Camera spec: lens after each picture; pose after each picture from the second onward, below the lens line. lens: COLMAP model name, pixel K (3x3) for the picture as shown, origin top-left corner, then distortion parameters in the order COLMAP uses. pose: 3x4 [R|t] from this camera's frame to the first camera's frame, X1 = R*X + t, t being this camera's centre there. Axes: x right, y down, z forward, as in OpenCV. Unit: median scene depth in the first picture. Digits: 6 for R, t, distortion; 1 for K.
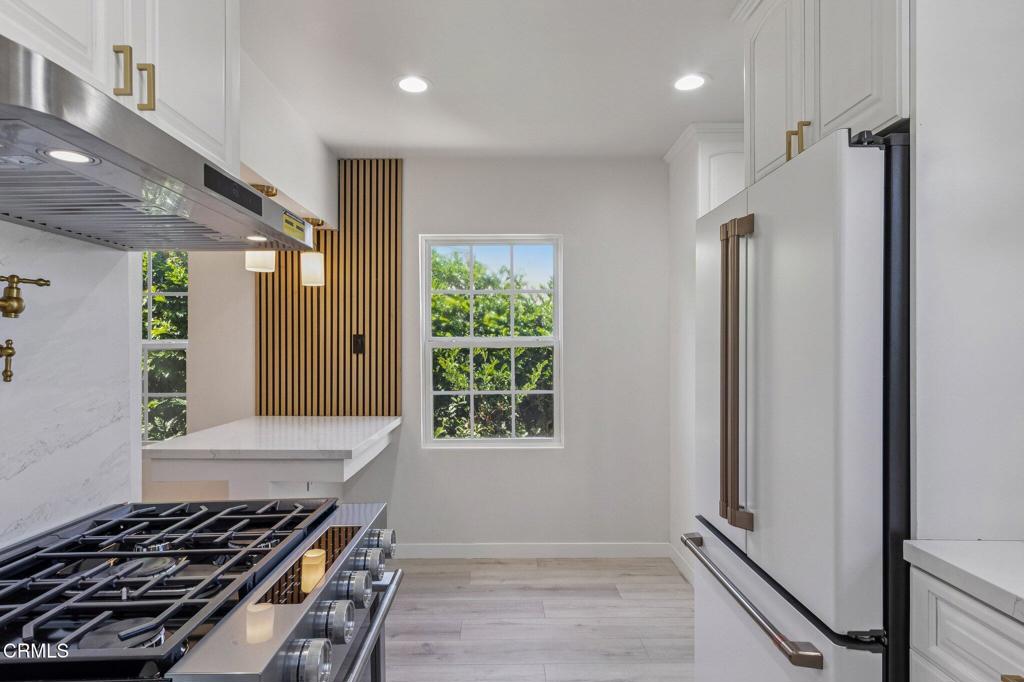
lens RADIAL K [[551.5, 0, 514.3], [0, 551.5, 346.7], [0, 0, 1]] dist [0.006049, 0.000327]
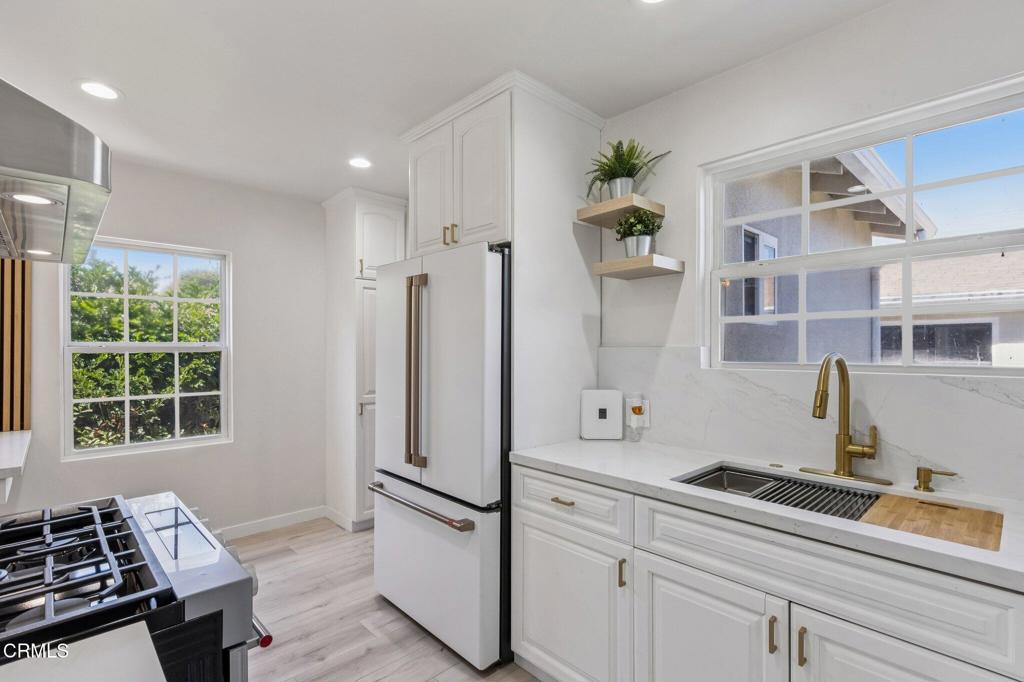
lens RADIAL K [[471.4, 0, 496.2], [0, 471.4, 342.8], [0, 0, 1]] dist [0.008986, -0.001170]
pose [[0.739873, 0.013152, 0.672618, -0.164564], [-0.004244, 0.999880, -0.014883, -0.006477], [-0.672733, 0.008157, 0.739840, -0.079463]]
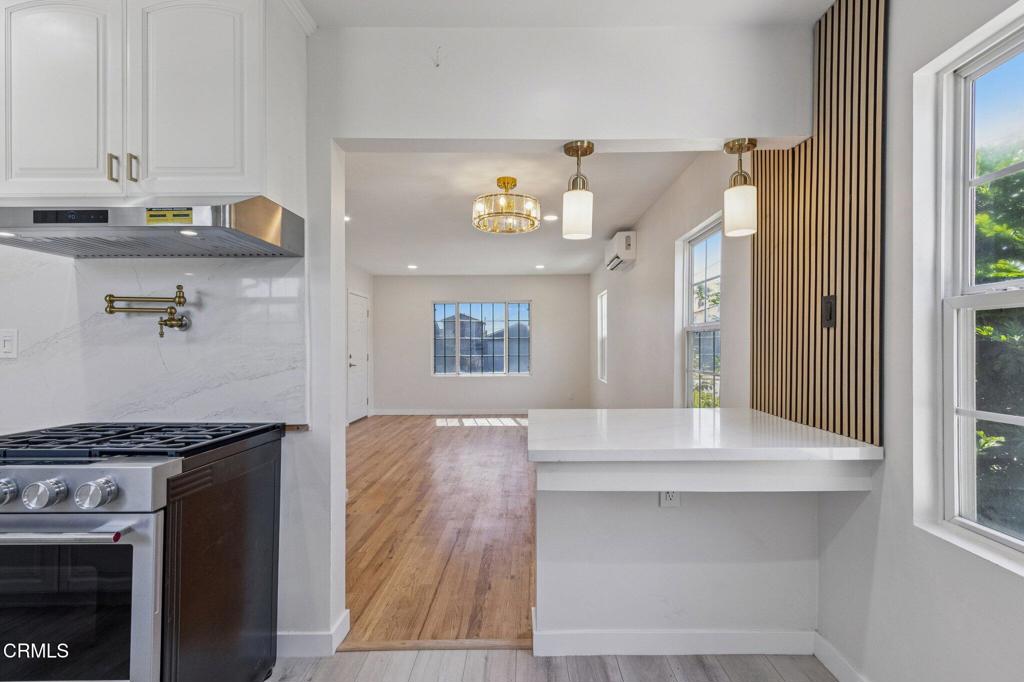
lens RADIAL K [[471.4, 0, 513.5], [0, 471.4, 340.5], [0, 0, 1]] dist [0.008986, -0.001170]
pose [[-0.009763, 0.008307, -0.999918, 0.237602], [0.008284, 0.999932, 0.008227, 0.019414], [0.999918, -0.008203, -0.009831, 0.658334]]
